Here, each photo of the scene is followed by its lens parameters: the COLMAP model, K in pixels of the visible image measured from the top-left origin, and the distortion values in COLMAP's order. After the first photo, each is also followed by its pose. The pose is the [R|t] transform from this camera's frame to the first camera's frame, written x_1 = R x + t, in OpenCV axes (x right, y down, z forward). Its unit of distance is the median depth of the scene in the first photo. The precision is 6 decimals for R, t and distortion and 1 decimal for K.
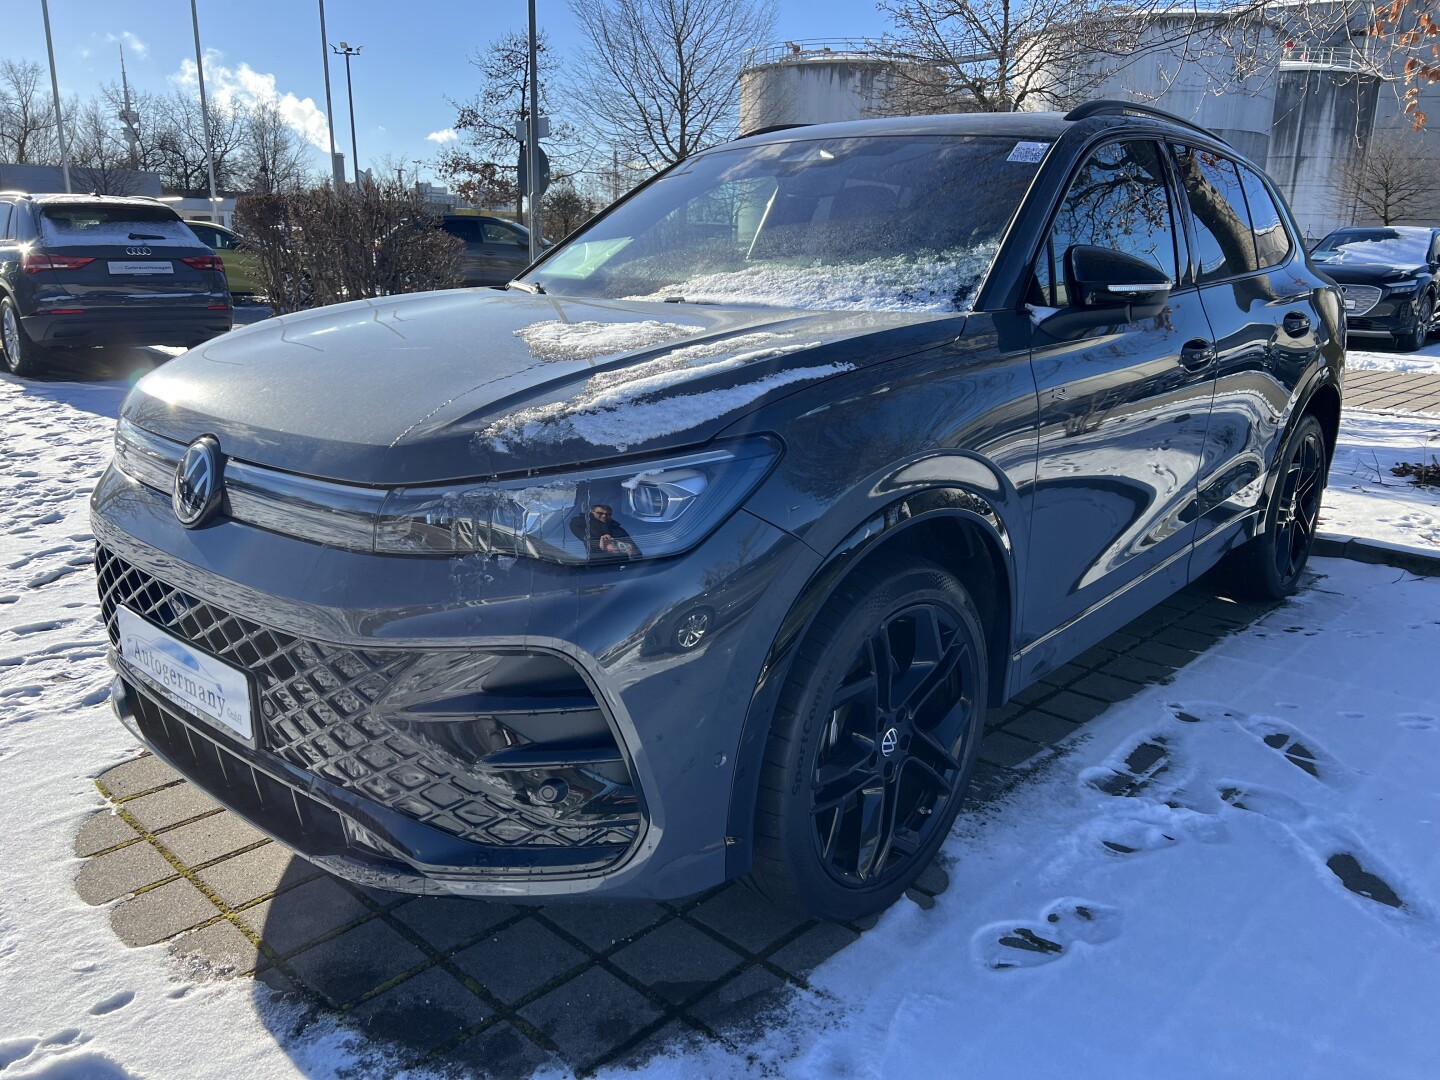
lens RADIAL K [[1068.4, 0, 718.0], [0, 1068.4, 544.4], [0, 0, 1]] dist [0.049863, -0.050321]
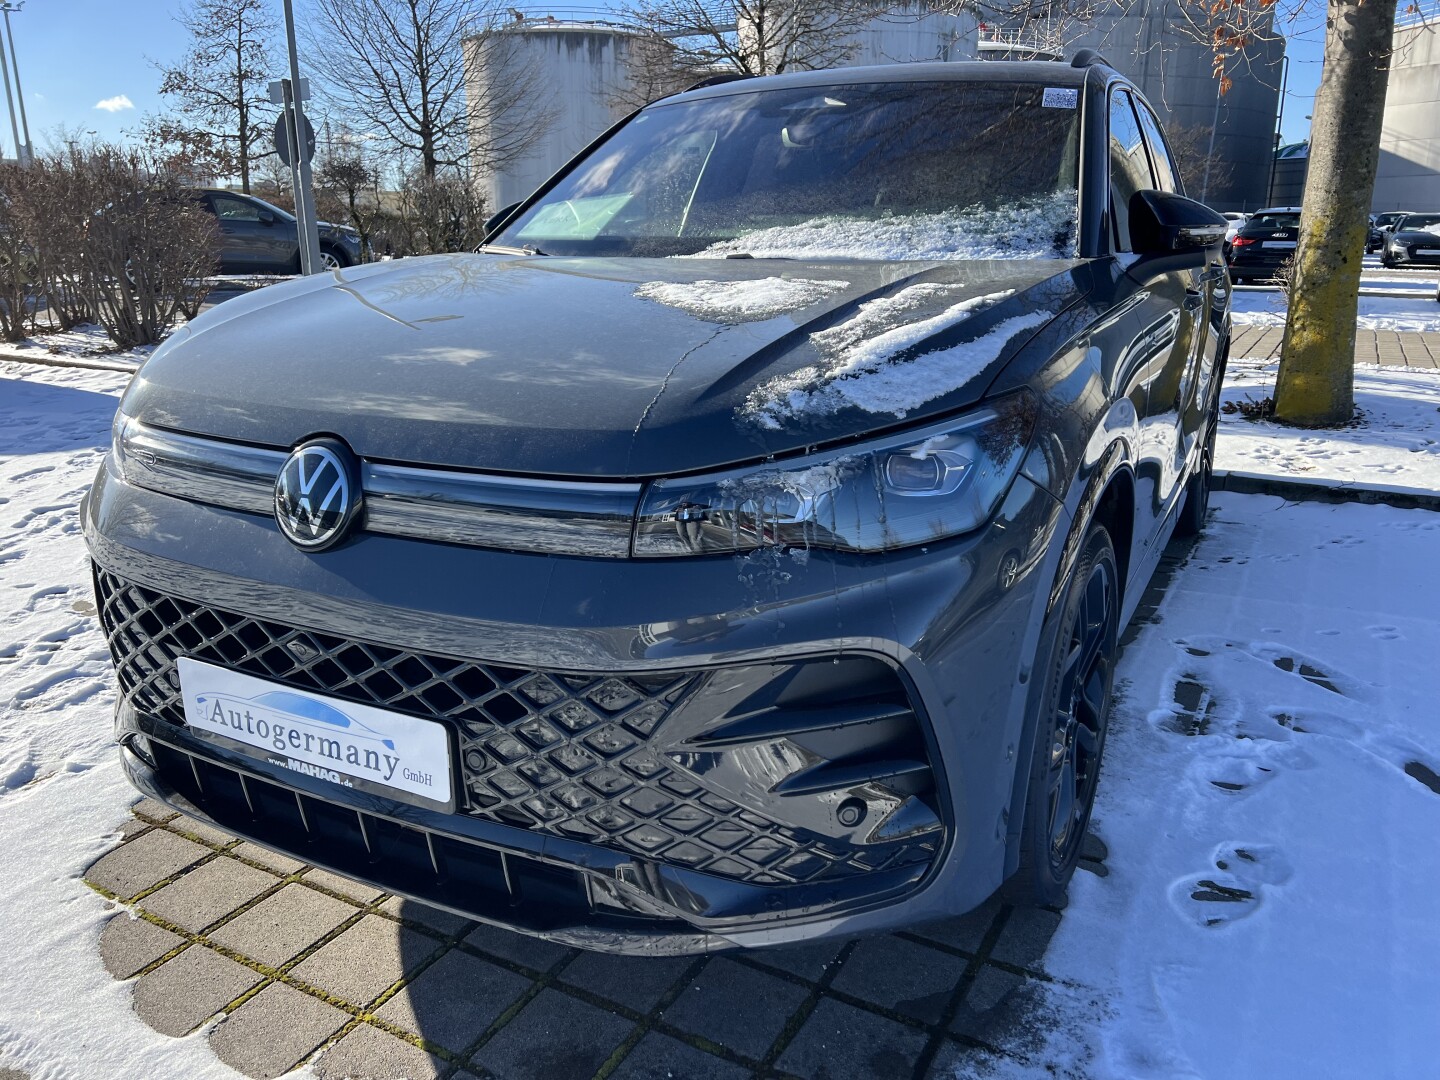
lens RADIAL K [[1068.4, 0, 718.0], [0, 1068.4, 544.4], [0, 0, 1]] dist [0.049863, -0.050321]
pose [[0.968999, -0.087310, 0.231124, -0.306196], [0.082455, 0.996125, 0.030604, -0.015877], [-0.232900, -0.010598, 0.972443, 0.124118]]
